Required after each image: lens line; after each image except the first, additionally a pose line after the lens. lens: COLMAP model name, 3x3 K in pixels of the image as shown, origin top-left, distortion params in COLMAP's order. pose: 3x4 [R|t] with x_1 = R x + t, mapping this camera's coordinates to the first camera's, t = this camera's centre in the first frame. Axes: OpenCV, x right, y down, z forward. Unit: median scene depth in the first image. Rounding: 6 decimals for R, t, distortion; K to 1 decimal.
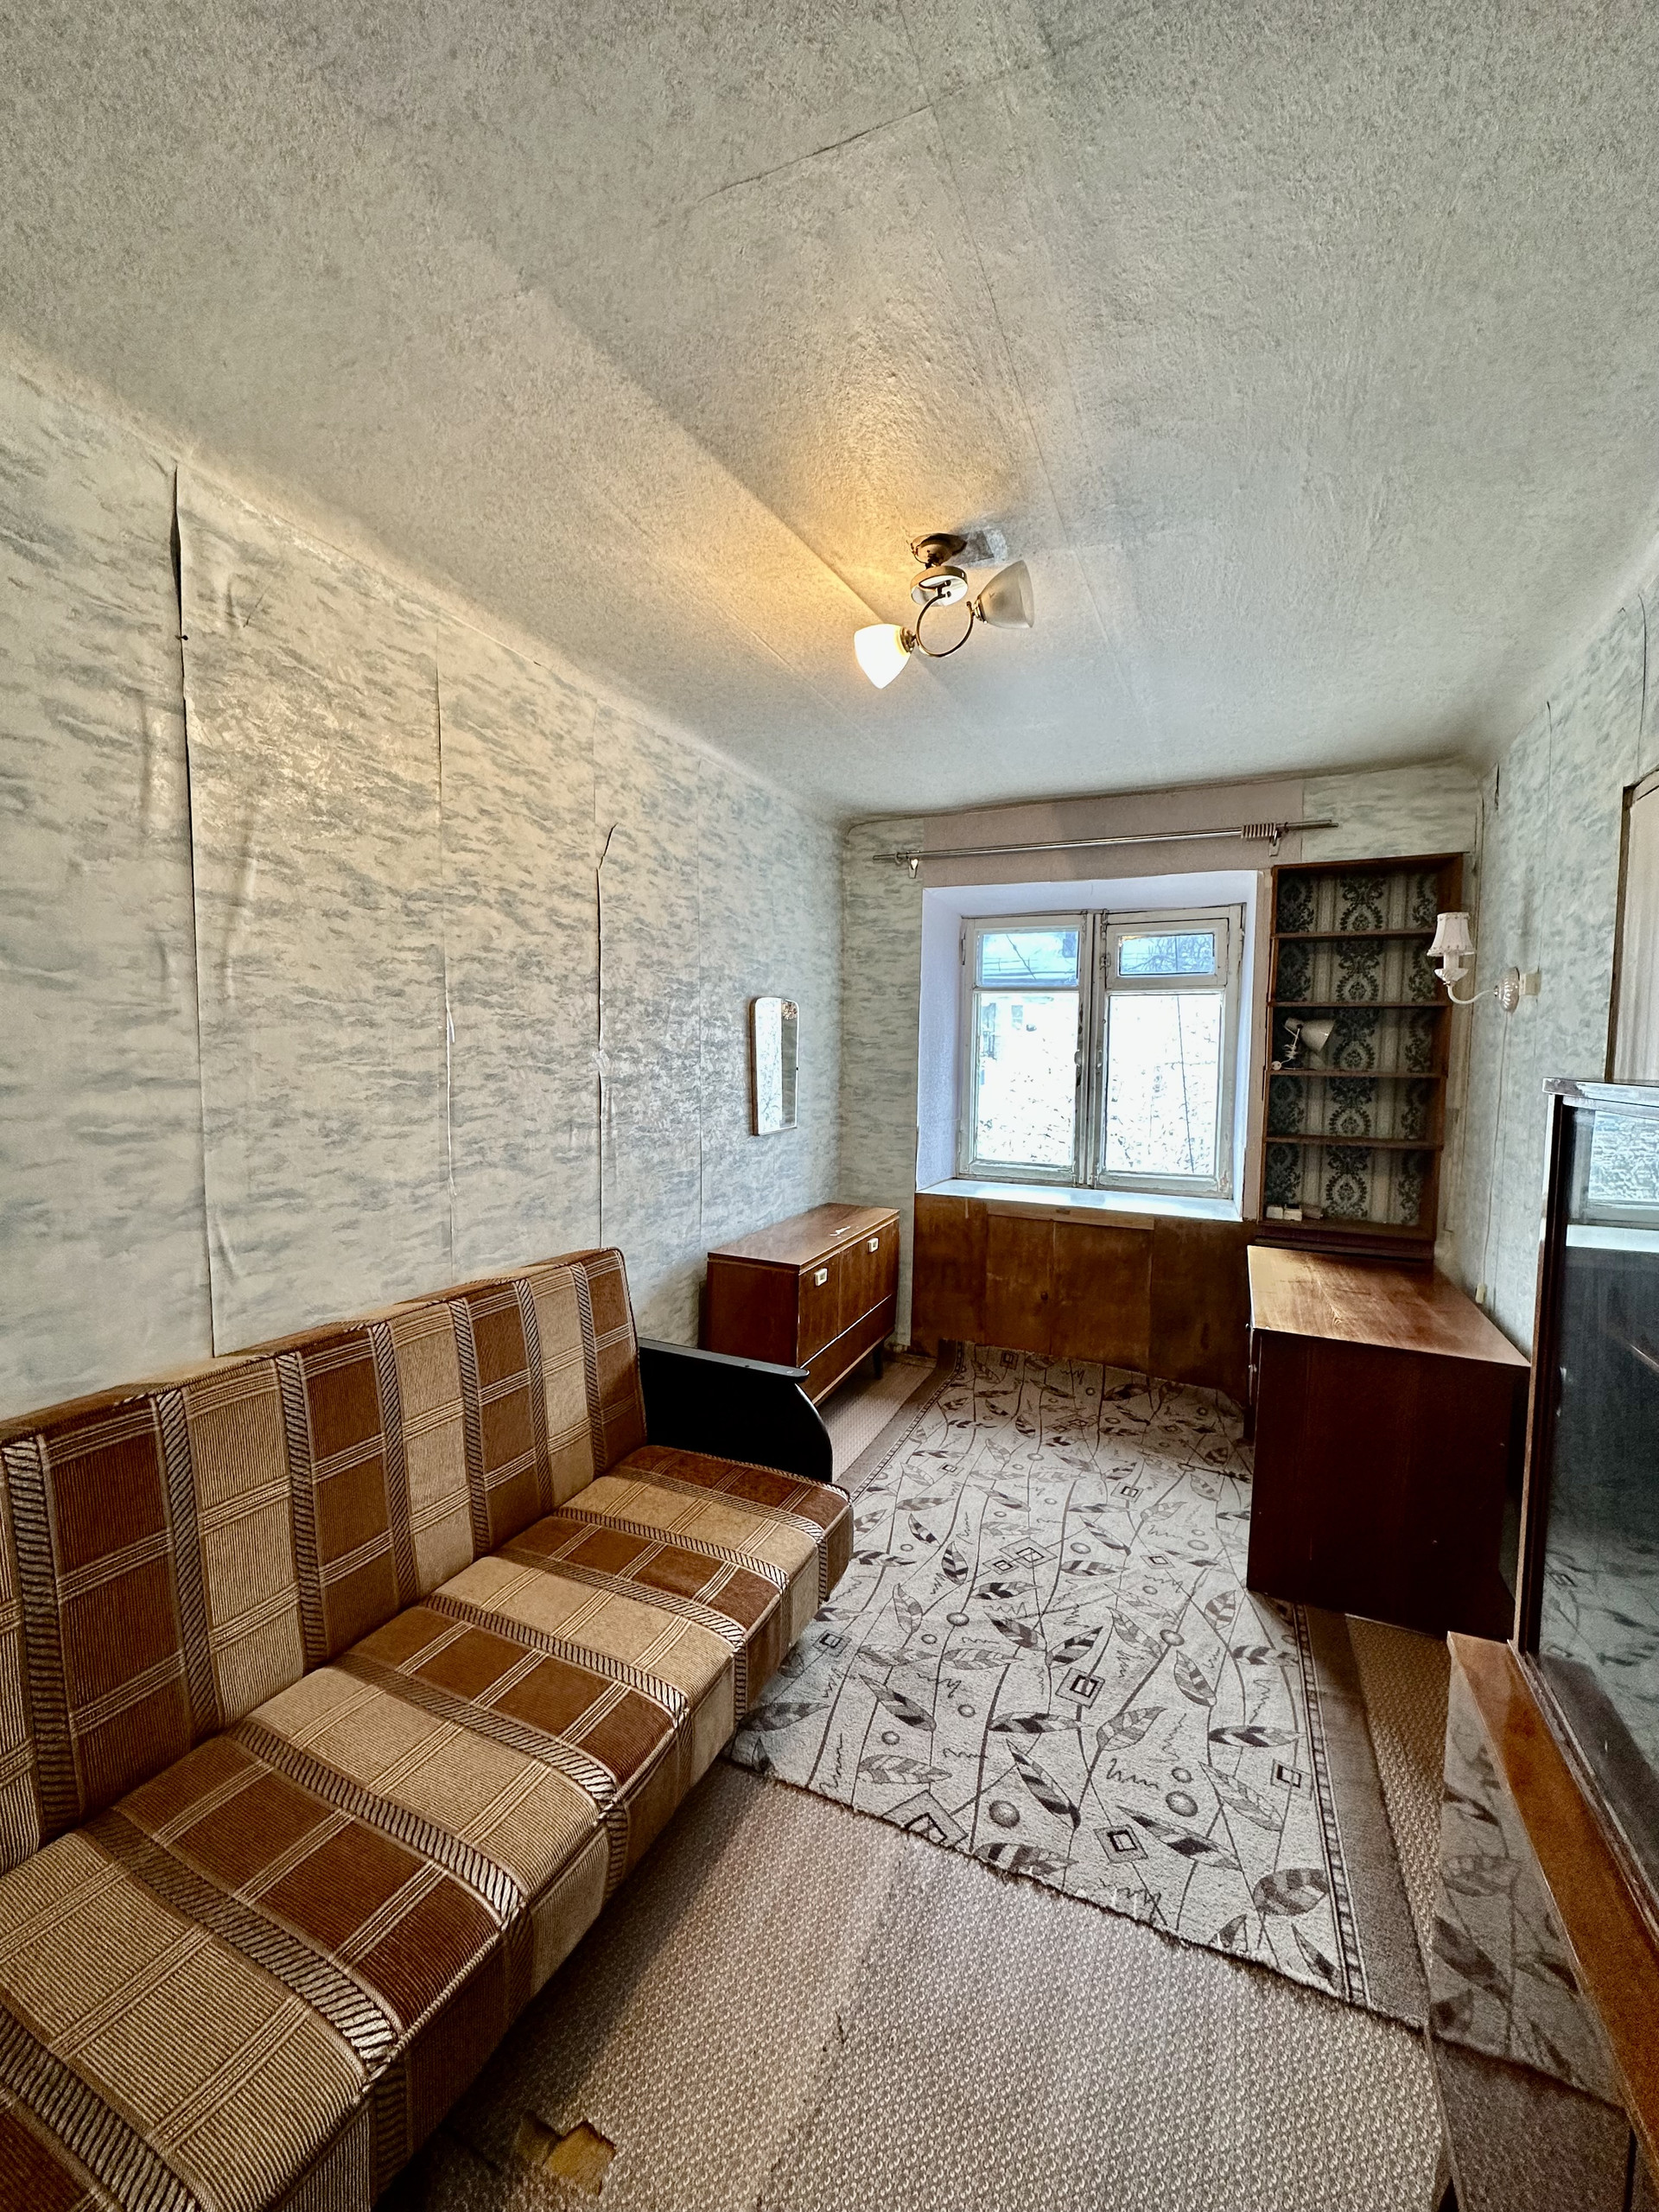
lens RADIAL K [[880.7, 0, 822.2], [0, 880.7, 1103.7], [0, 0, 1]] dist [-0.004305, 0.001083]
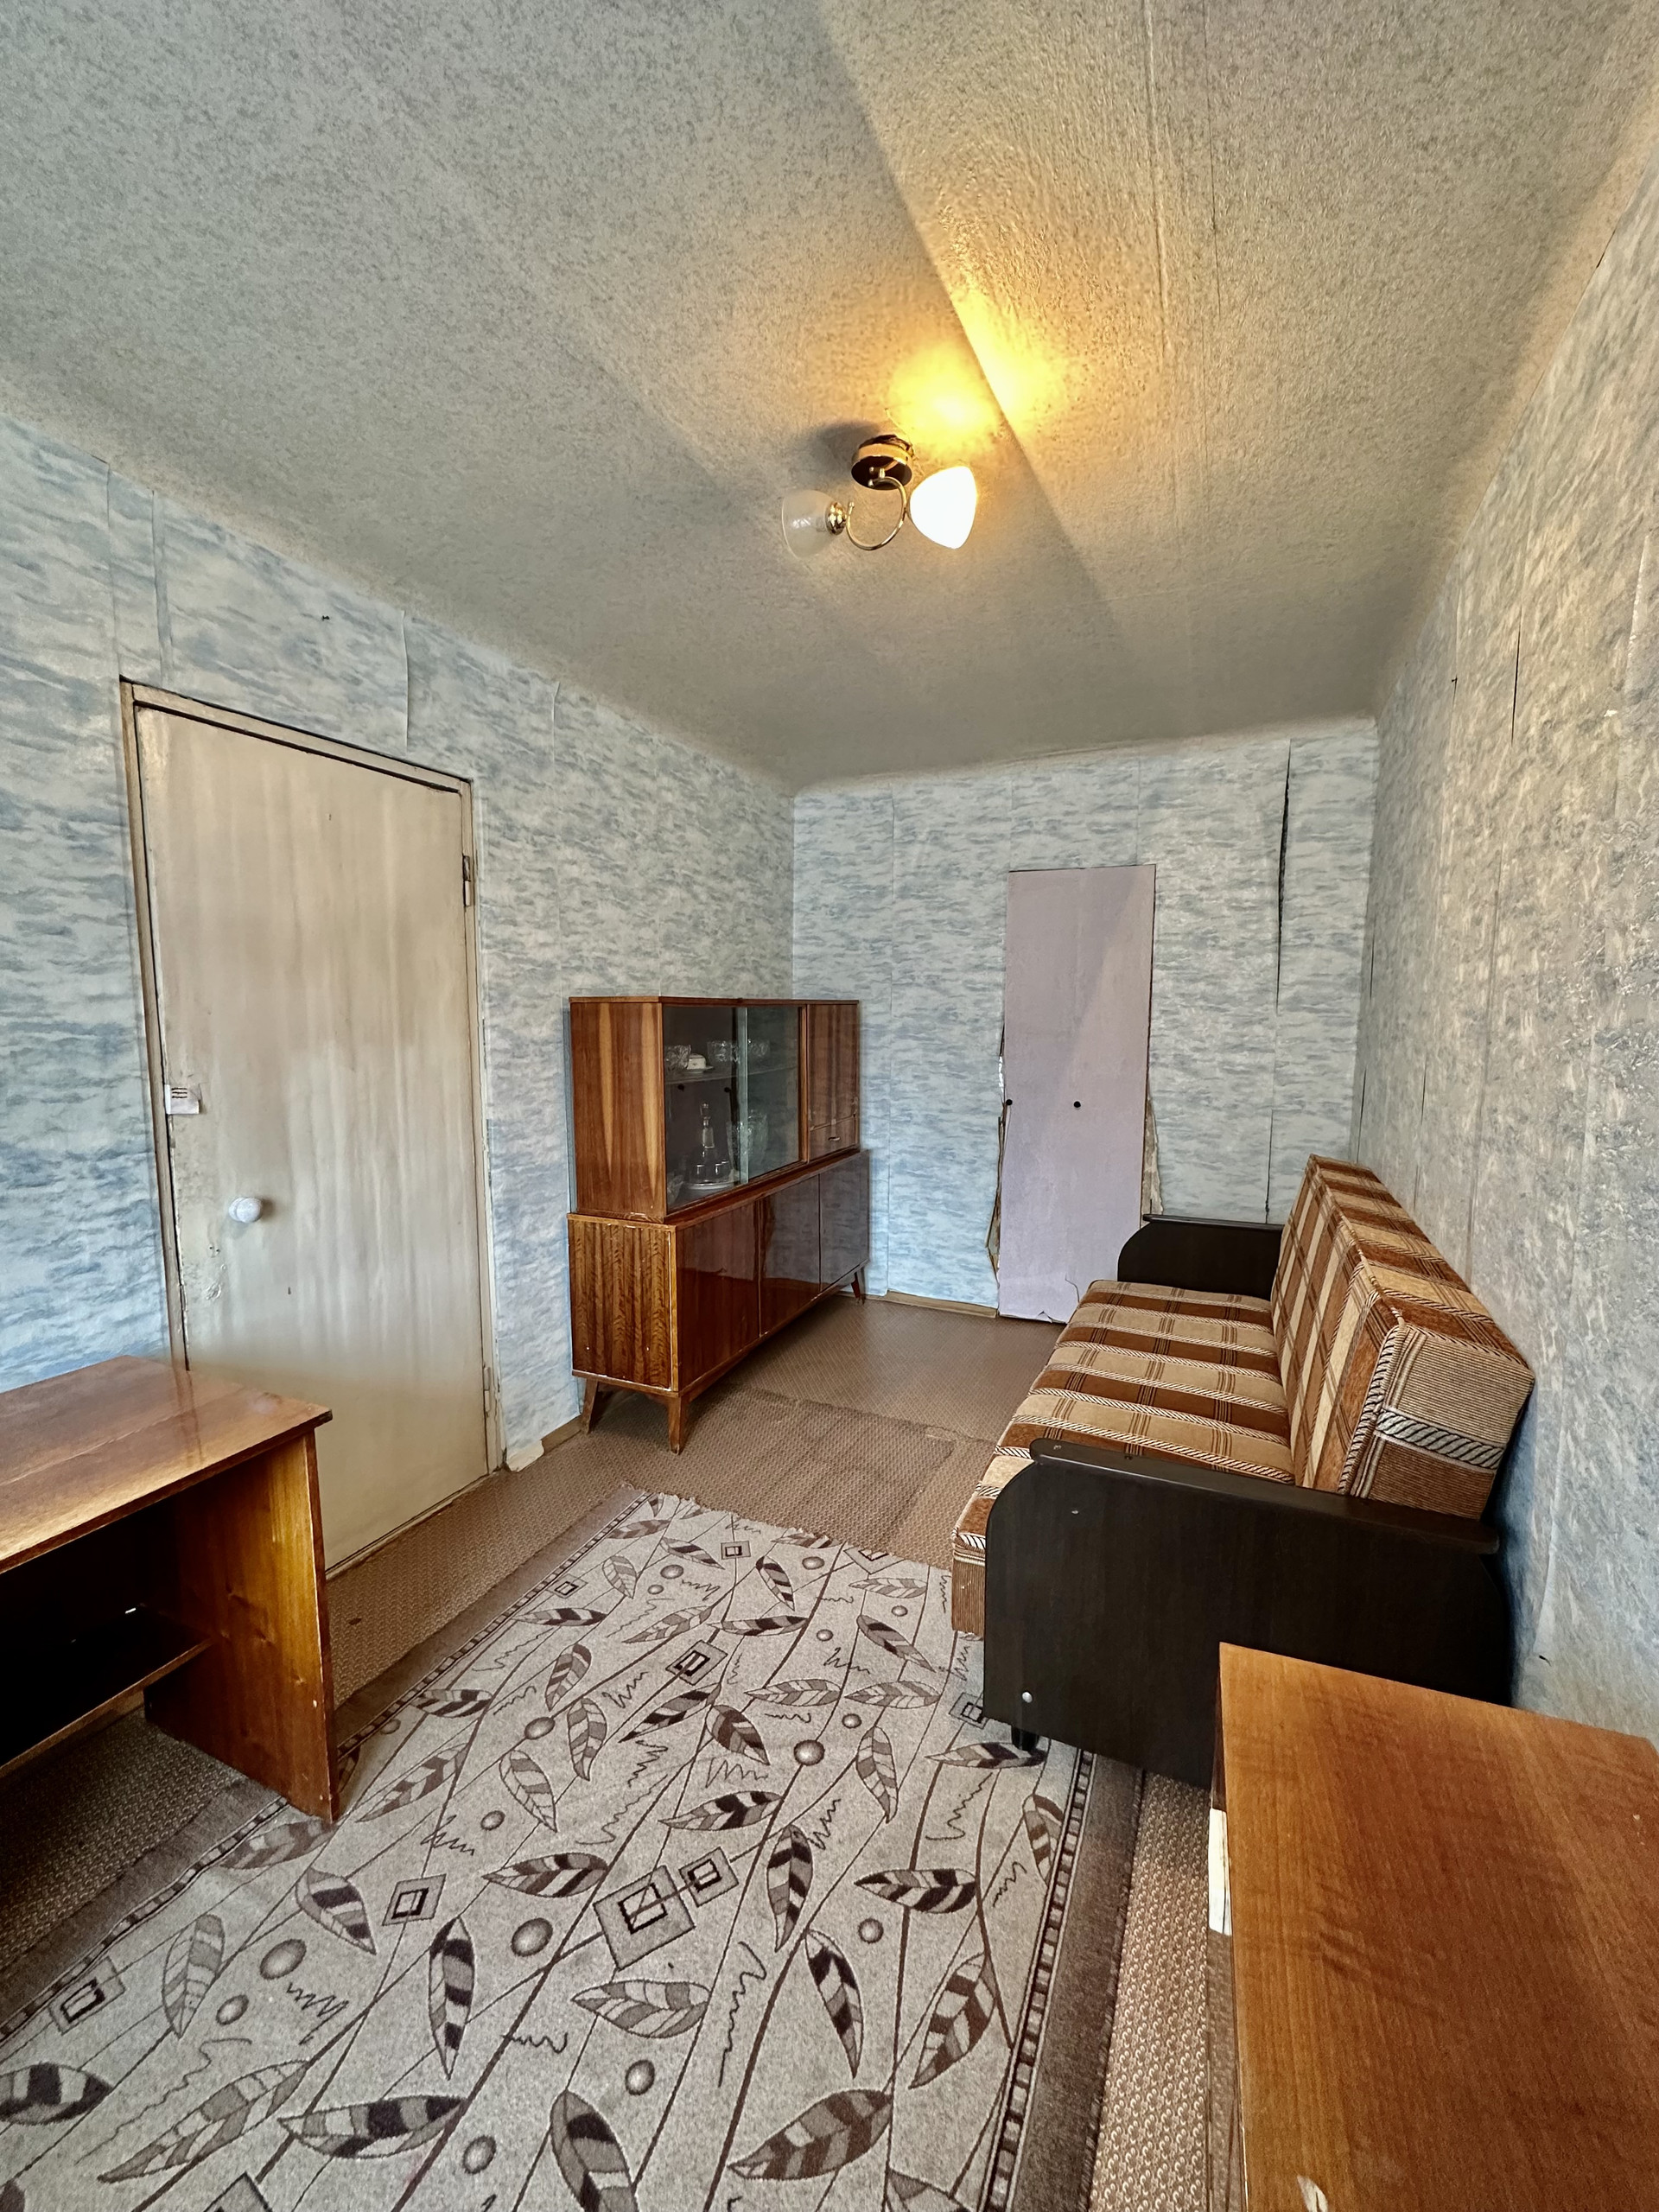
lens RADIAL K [[880.7, 0, 830.7], [0, 880.7, 1104.4], [0, 0, 1]] dist [-0.004305, 0.001083]
pose [[-0.999859, -0.015736, -0.005844, 0.159116], [-0.016503, 0.985161, 0.170839, -0.078315], [0.003069, 0.170911, -0.985282, 1.744129]]
